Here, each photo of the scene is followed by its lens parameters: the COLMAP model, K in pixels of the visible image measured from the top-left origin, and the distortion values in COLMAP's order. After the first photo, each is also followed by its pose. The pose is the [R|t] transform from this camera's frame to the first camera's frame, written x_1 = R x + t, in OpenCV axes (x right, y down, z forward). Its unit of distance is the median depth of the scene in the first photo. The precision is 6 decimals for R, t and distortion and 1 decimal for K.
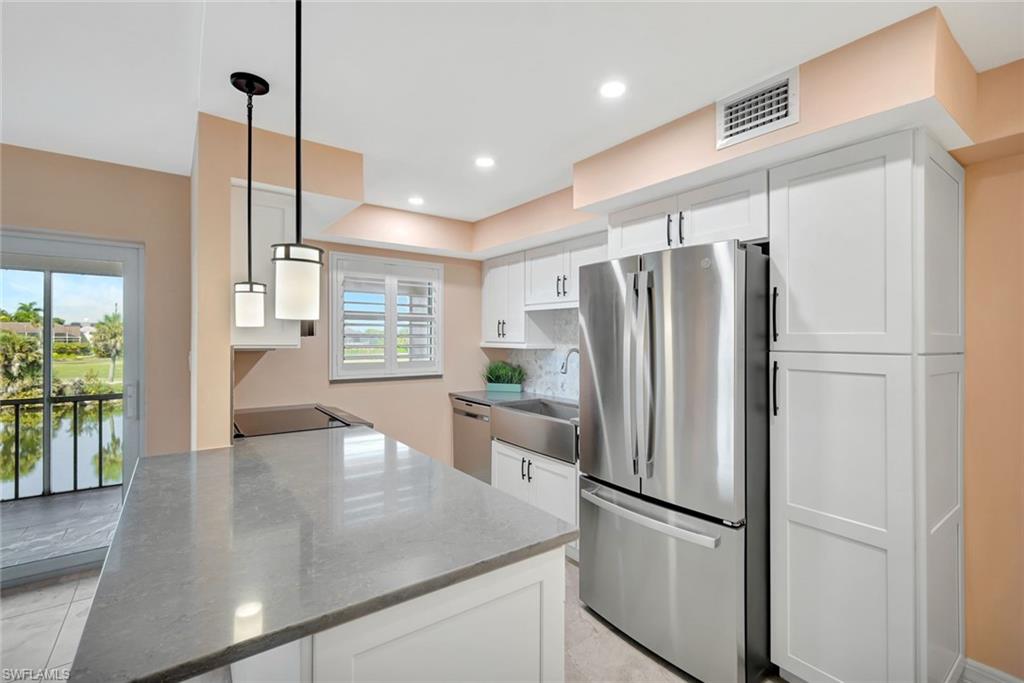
lens RADIAL K [[456.3, 0, 514.1], [0, 456.3, 334.9], [0, 0, 1]] dist [0.000162, 0.000321]
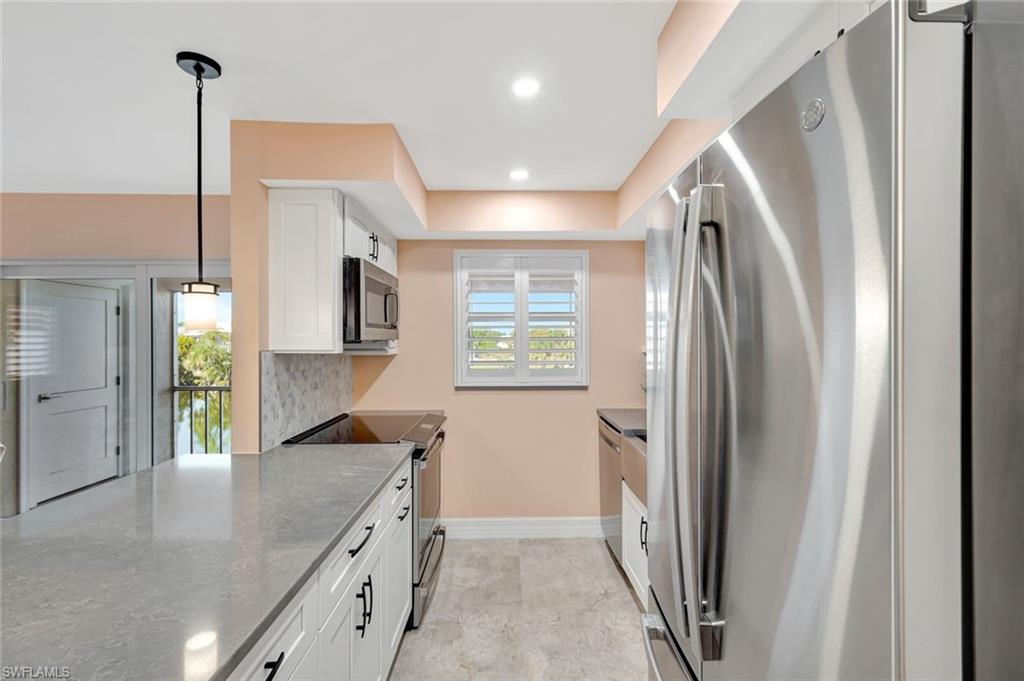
lens RADIAL K [[444.1, 0, 513.8], [0, 444.1, 338.7], [0, 0, 1]] dist [-0.001999, -0.000090]
pose [[0.814263, -0.006805, -0.580456, 0.213059], [0.009182, 0.999957, 0.001158, 0.000952], [0.580424, -0.006273, 0.814291, 0.300842]]
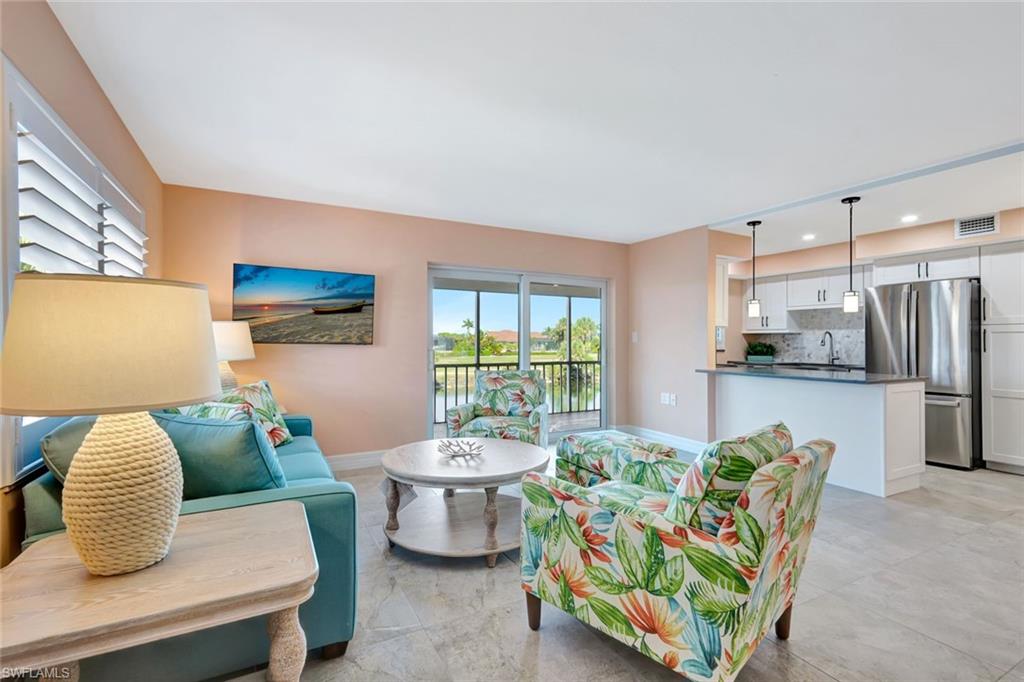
lens RADIAL K [[473.3, 0, 508.7], [0, 473.3, 337.7], [0, 0, 1]] dist [0.003316, 0.000700]
pose [[0.989230, -0.004661, -0.146293, -0.737612], [0.004365, 0.999988, -0.002345, 0.048186], [0.146302, 0.001681, 0.989239, -0.878765]]
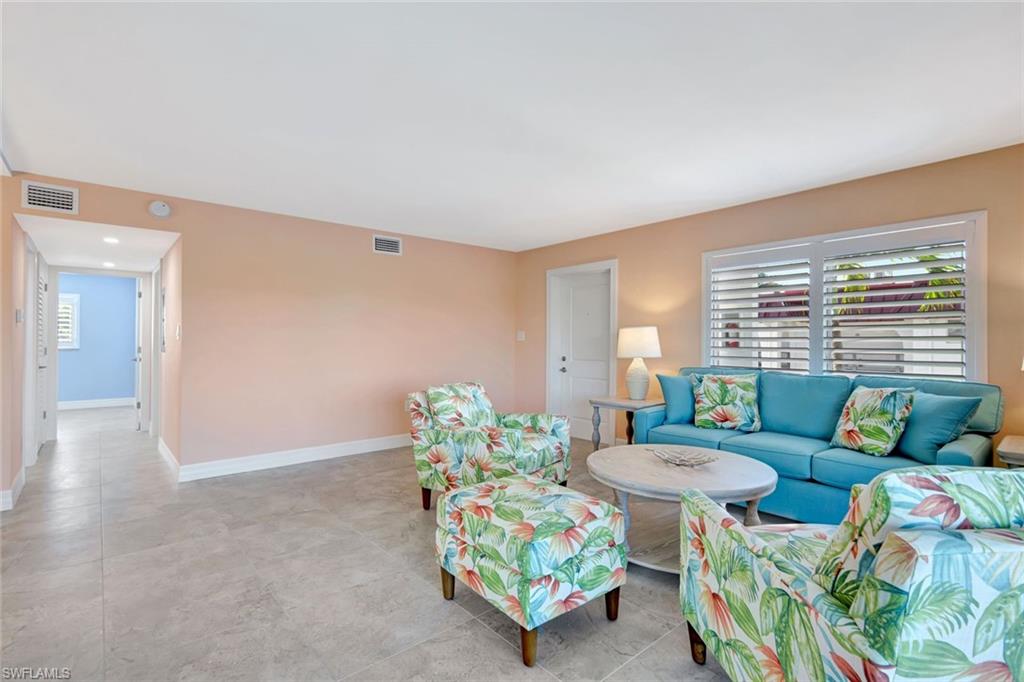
lens RADIAL K [[475.4, 0, 512.0], [0, 475.4, 341.0], [0, 0, 1]] dist [0.001858, 0.000199]
pose [[-0.997363, -0.006583, -0.072279, -0.603576], [-0.006084, 0.999956, -0.007123, 0.057231], [0.072322, -0.006664, -0.997359, 0.624384]]
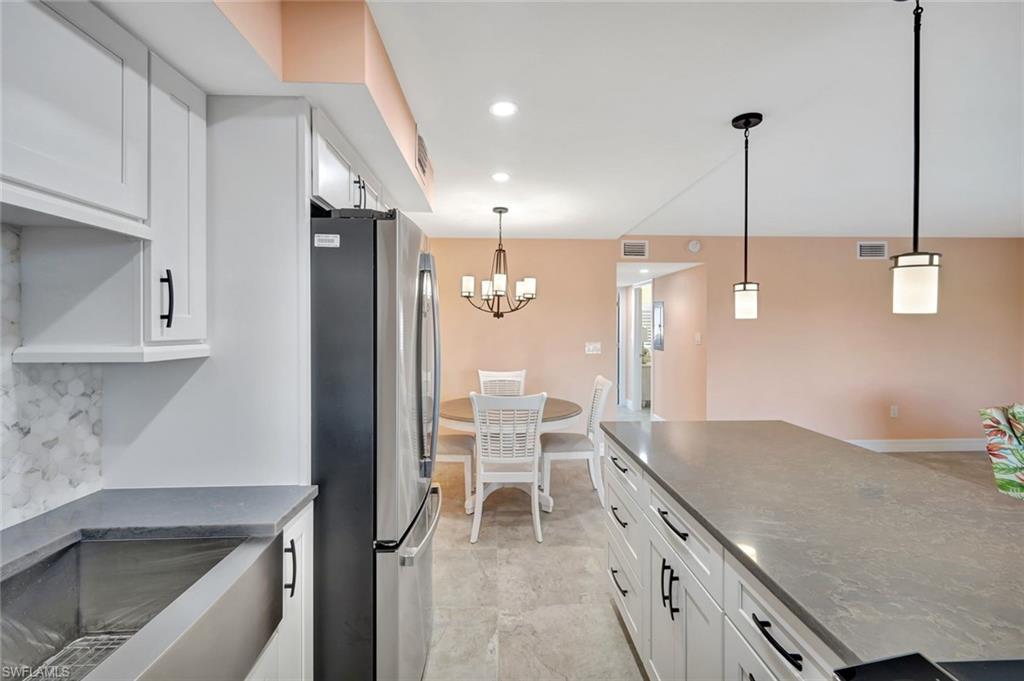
lens RADIAL K [[456.3, 0, 514.1], [0, 456.3, 333.9], [0, 0, 1]] dist [0.000162, 0.000321]
pose [[-0.826628, -0.013530, 0.562586, -0.214042], [-0.008429, 0.999896, 0.011662, 0.005610], [-0.562686, 0.004898, -0.826656, 0.924291]]
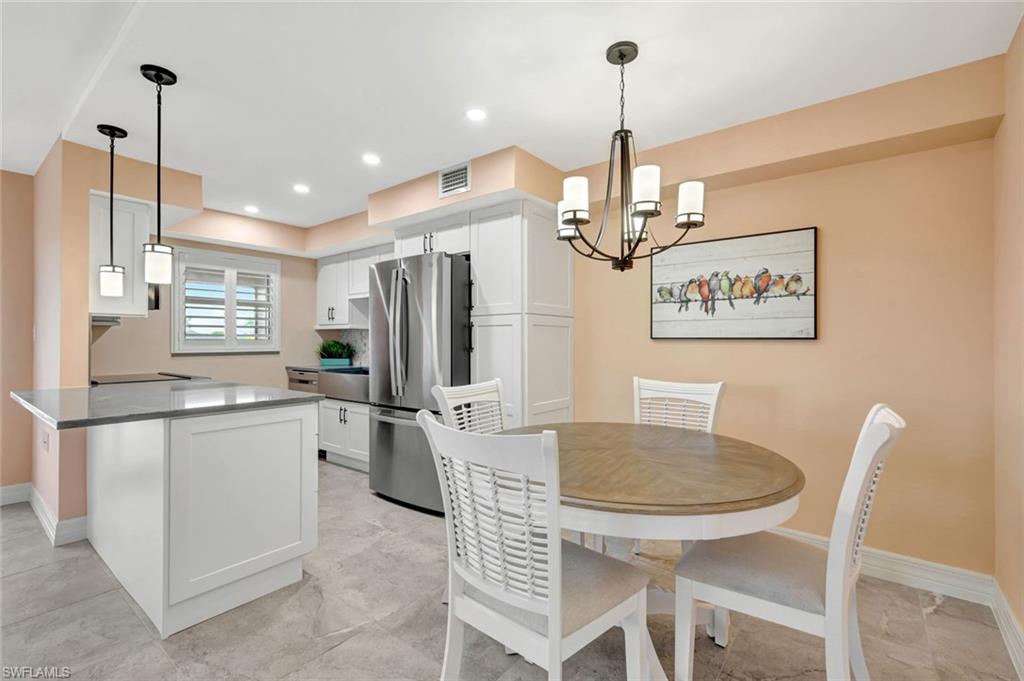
lens RADIAL K [[448.8, 0, 513.3], [0, 448.8, 334.2], [0, 0, 1]] dist [-0.002114, -0.000292]
pose [[0.962362, -0.002706, 0.271756, 0.127065], [0.004553, 0.999971, -0.006166, 0.056382], [-0.271731, 0.007171, 0.962346, -0.344122]]
